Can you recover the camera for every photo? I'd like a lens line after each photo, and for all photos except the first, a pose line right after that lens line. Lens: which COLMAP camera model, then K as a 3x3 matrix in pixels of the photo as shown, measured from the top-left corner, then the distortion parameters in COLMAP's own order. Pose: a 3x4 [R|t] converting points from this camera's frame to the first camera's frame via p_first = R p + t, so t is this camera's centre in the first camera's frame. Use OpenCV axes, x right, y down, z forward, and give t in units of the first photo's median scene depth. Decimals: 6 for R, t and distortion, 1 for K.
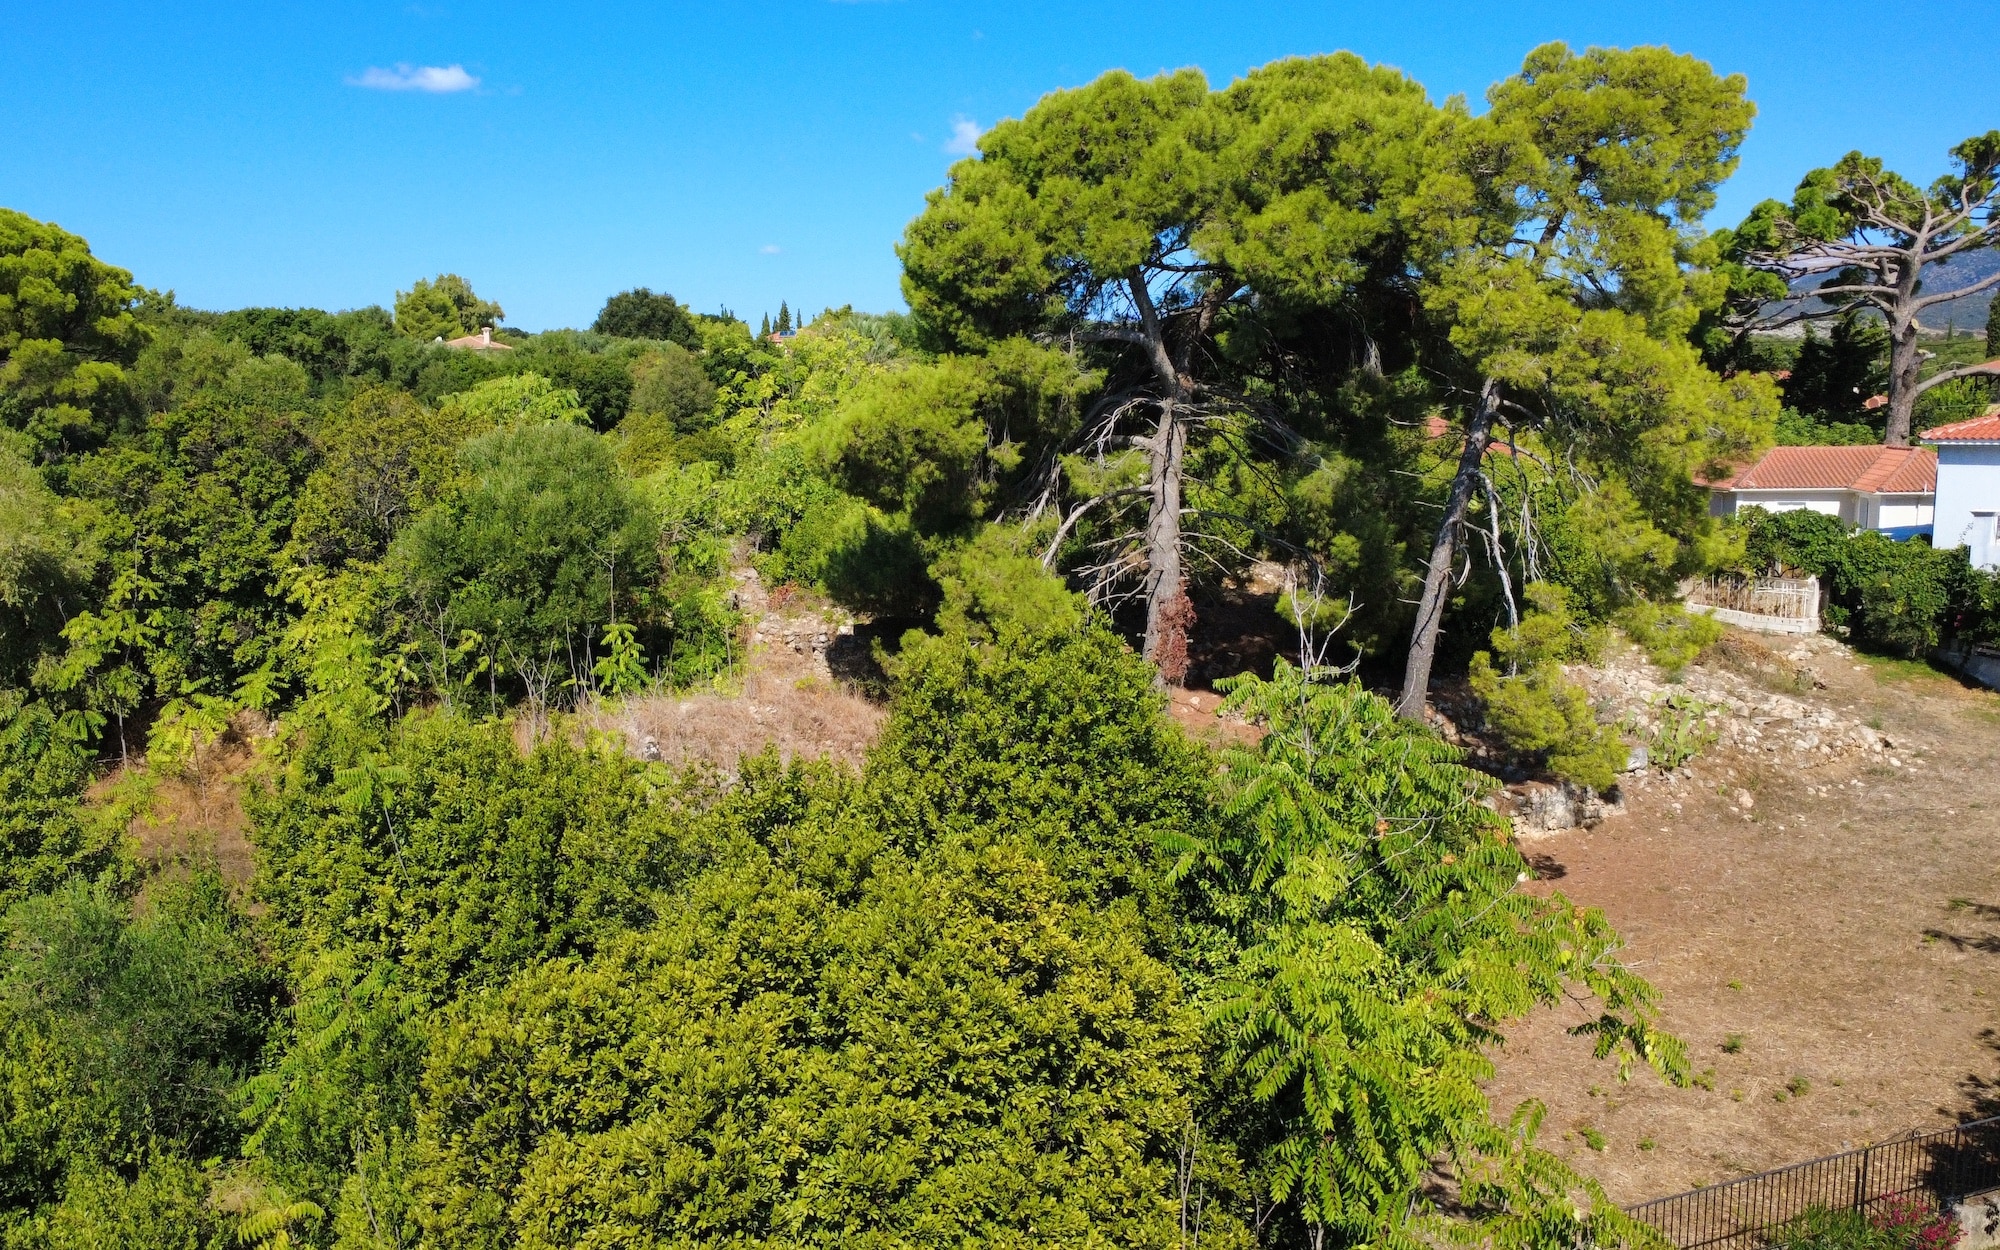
lens RADIAL K [[1619.1, 0, 878.5], [0, 1619.1, 616.9], [0, 0, 1]] dist [-0.001455, 0.003711]
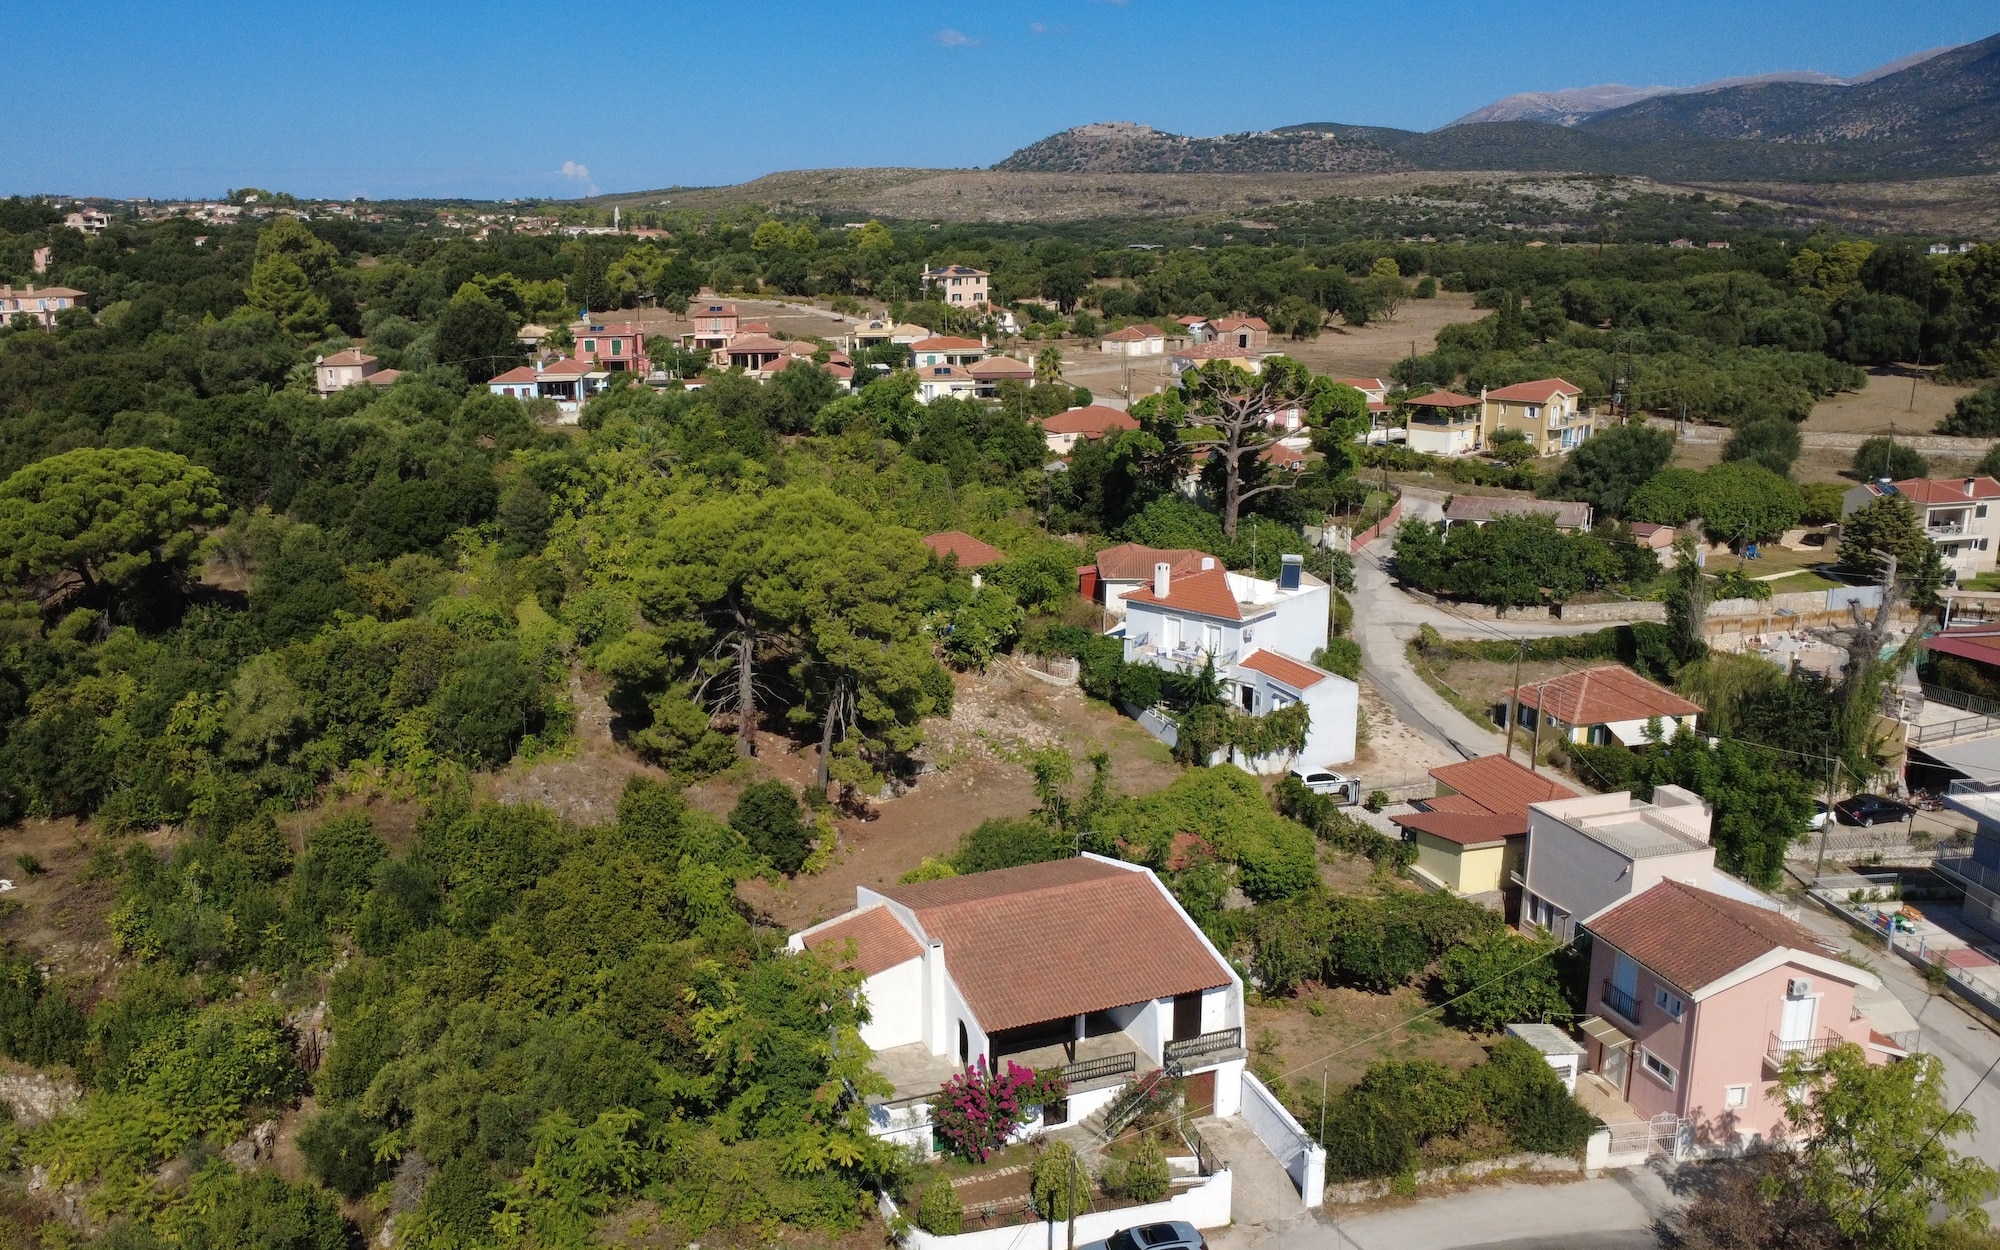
lens RADIAL K [[1619.1, 0, 878.5], [0, 1619.1, 616.9], [0, 0, 1]] dist [-0.001455, 0.003711]
pose [[0.993982, -0.022442, 0.107223, 0.118560], [0.011500, 0.994759, 0.101595, -0.415188], [-0.108941, -0.099750, 0.989031, -1.518038]]
